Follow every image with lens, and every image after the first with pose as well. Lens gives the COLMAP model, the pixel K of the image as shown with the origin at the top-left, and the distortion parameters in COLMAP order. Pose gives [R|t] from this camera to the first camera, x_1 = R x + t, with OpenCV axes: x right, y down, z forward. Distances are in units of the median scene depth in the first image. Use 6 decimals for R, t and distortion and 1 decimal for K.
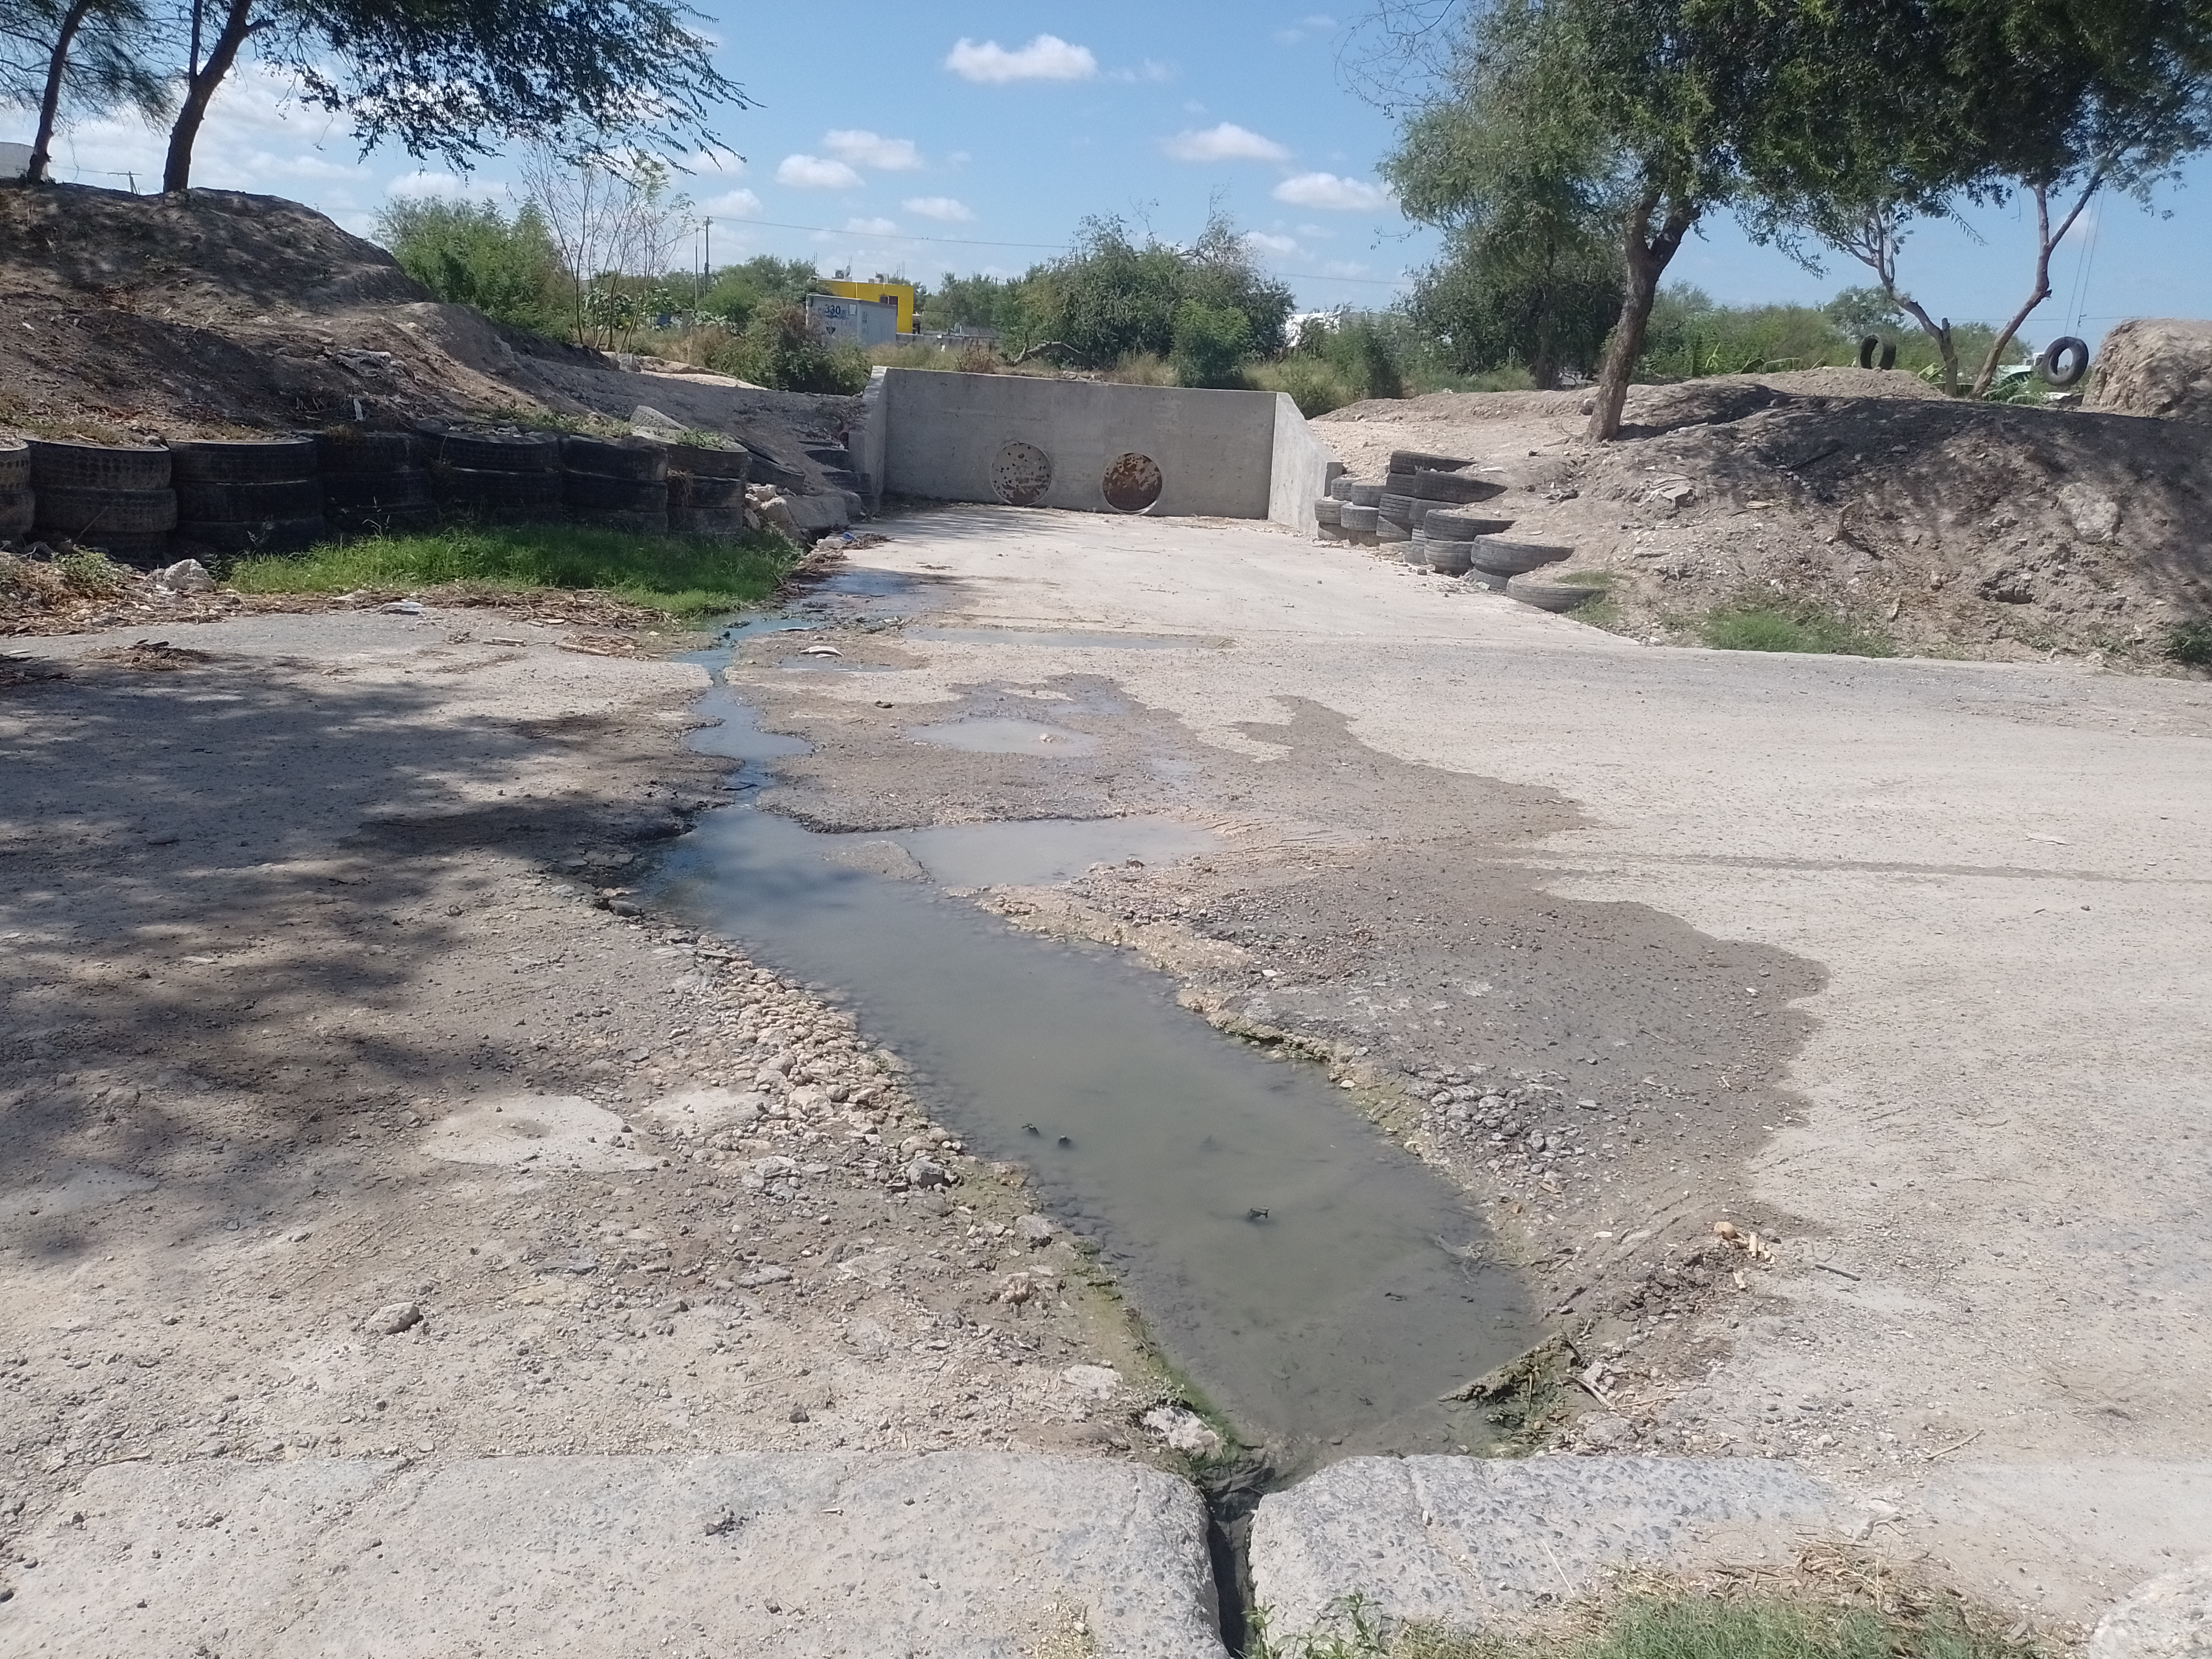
lens RADIAL K [[1636.0, 0, 1102.7], [0, 1636.0, 837.0], [0, 0, 1]] dist [0.062111, -0.075117]
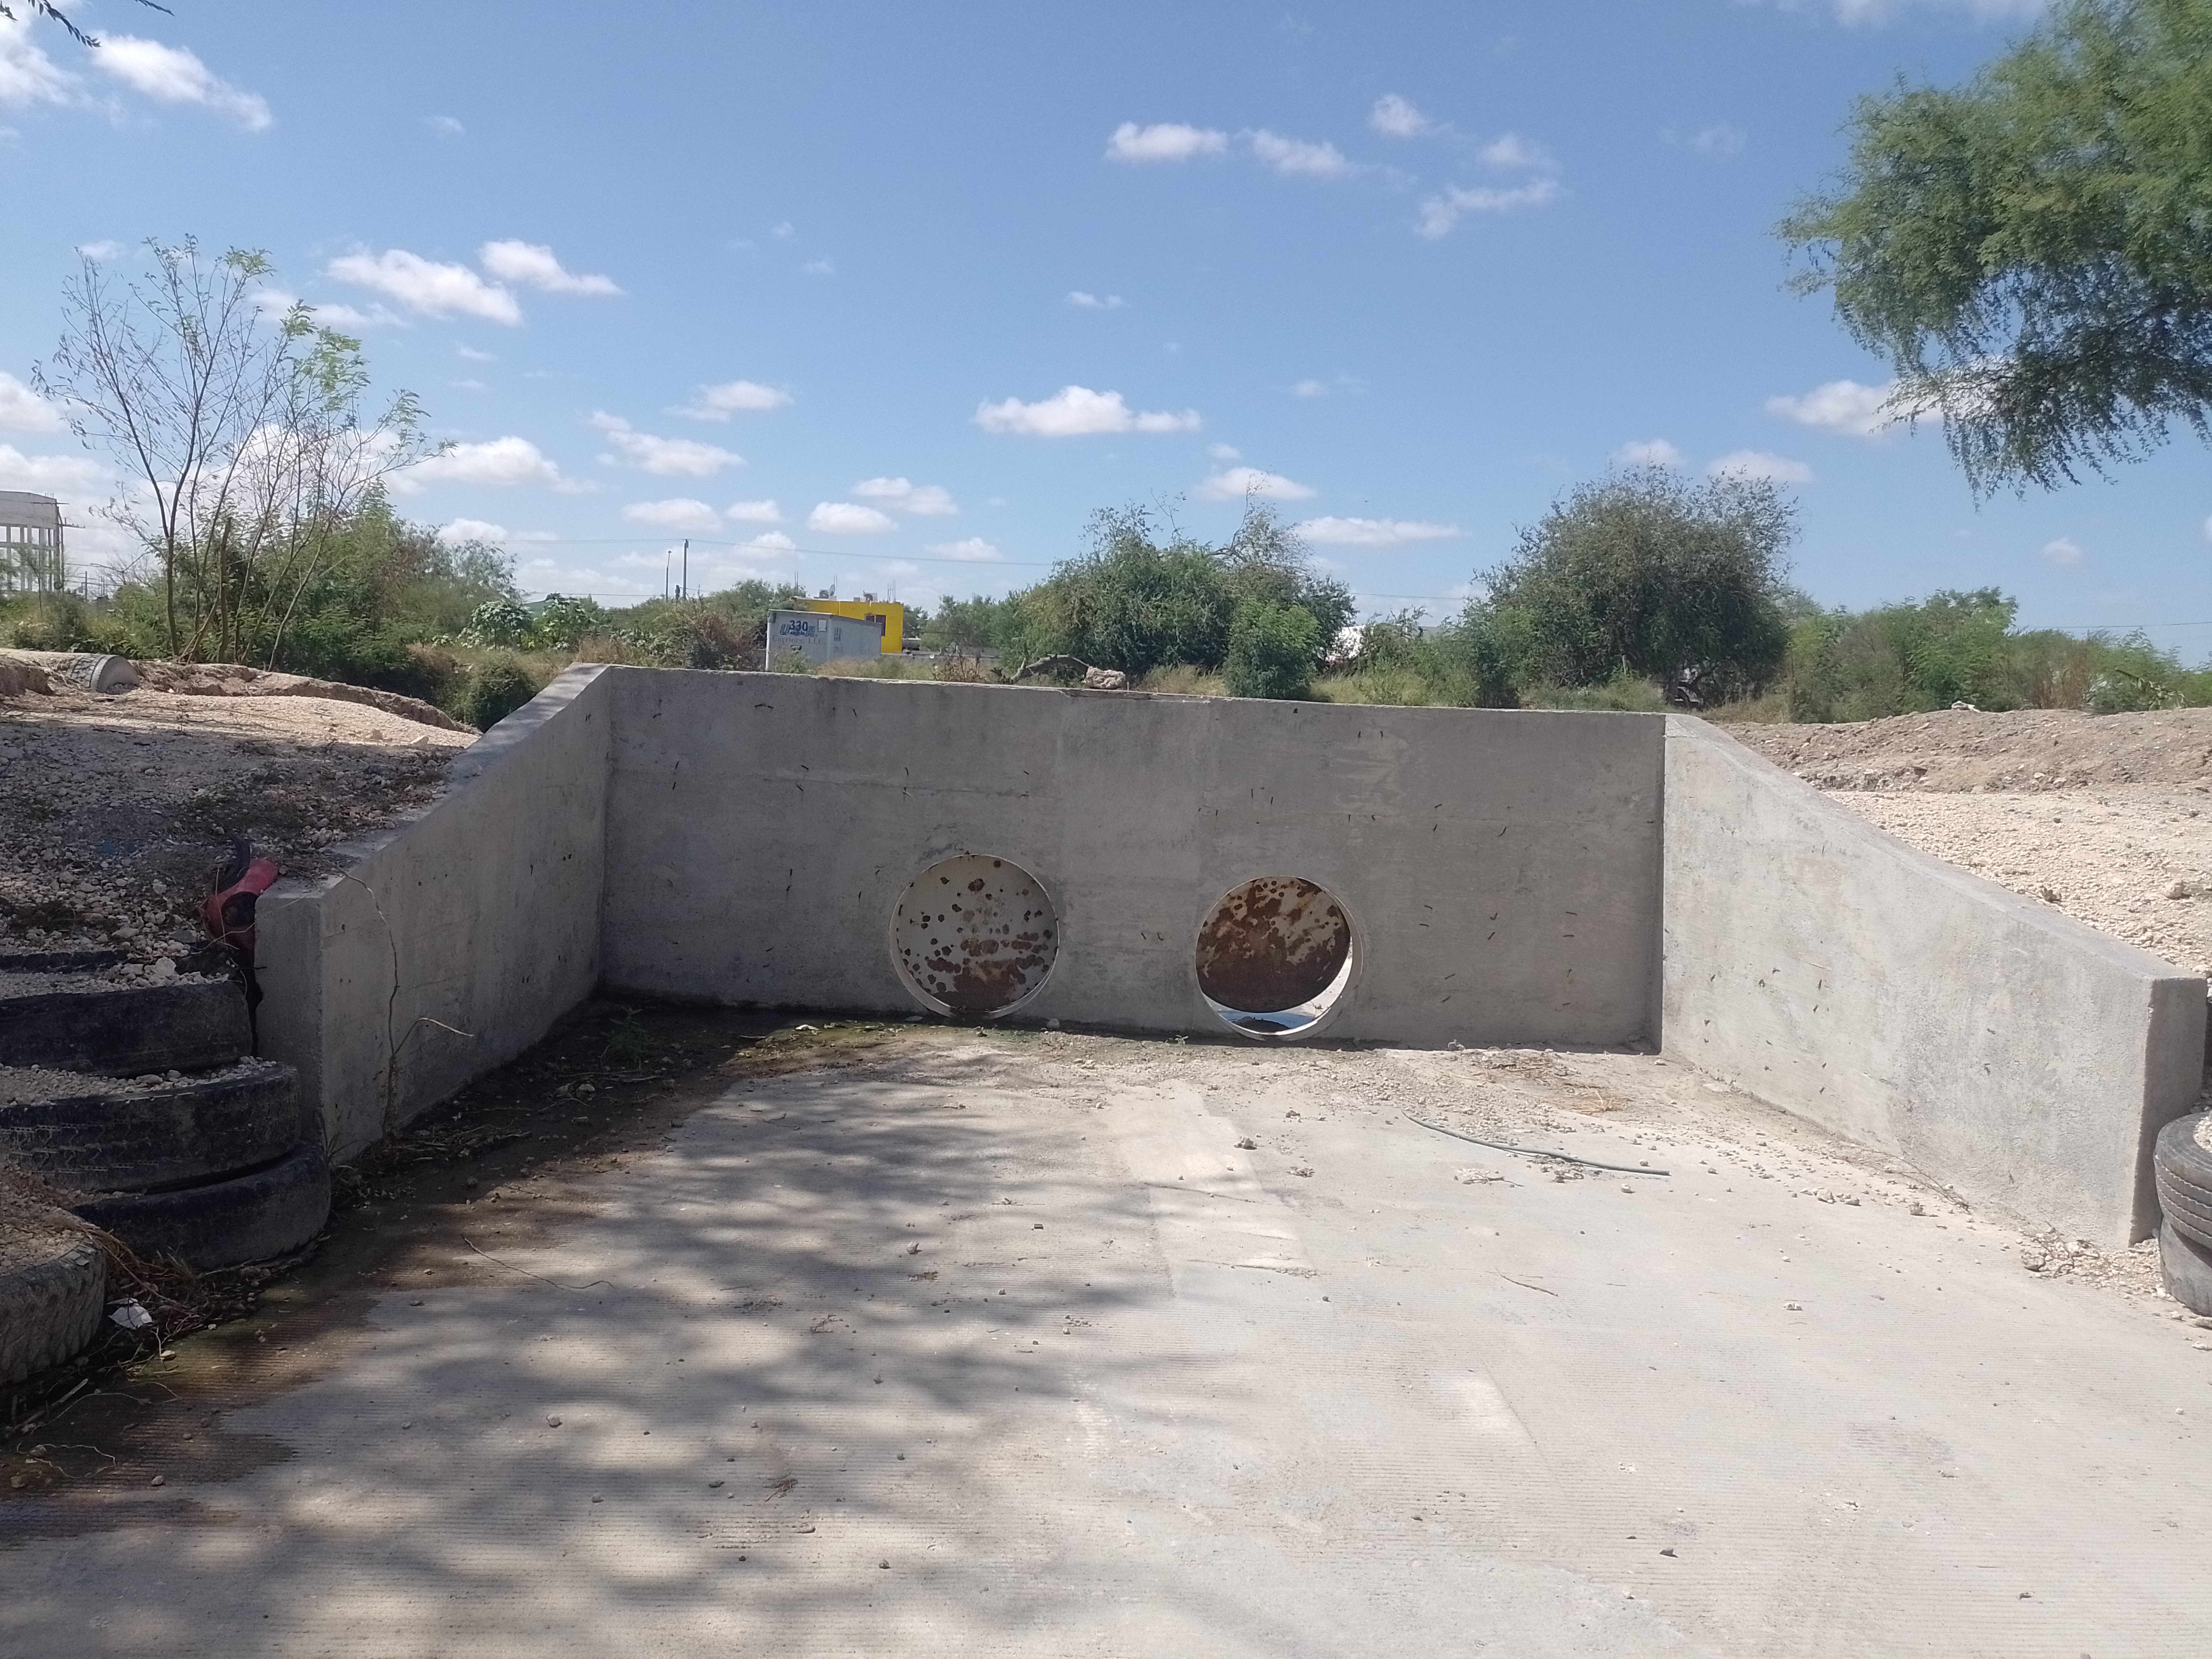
lens RADIAL K [[1636.0, 0, 1099.1], [0, 1636.0, 792.9], [0, 0, 1]] dist [0.062111, -0.075117]
pose [[0.999885, -0.014045, -0.005721, -0.022603], [0.012493, 0.976696, -0.214265, -0.204311], [0.008597, 0.214168, 0.976759, 0.745963]]
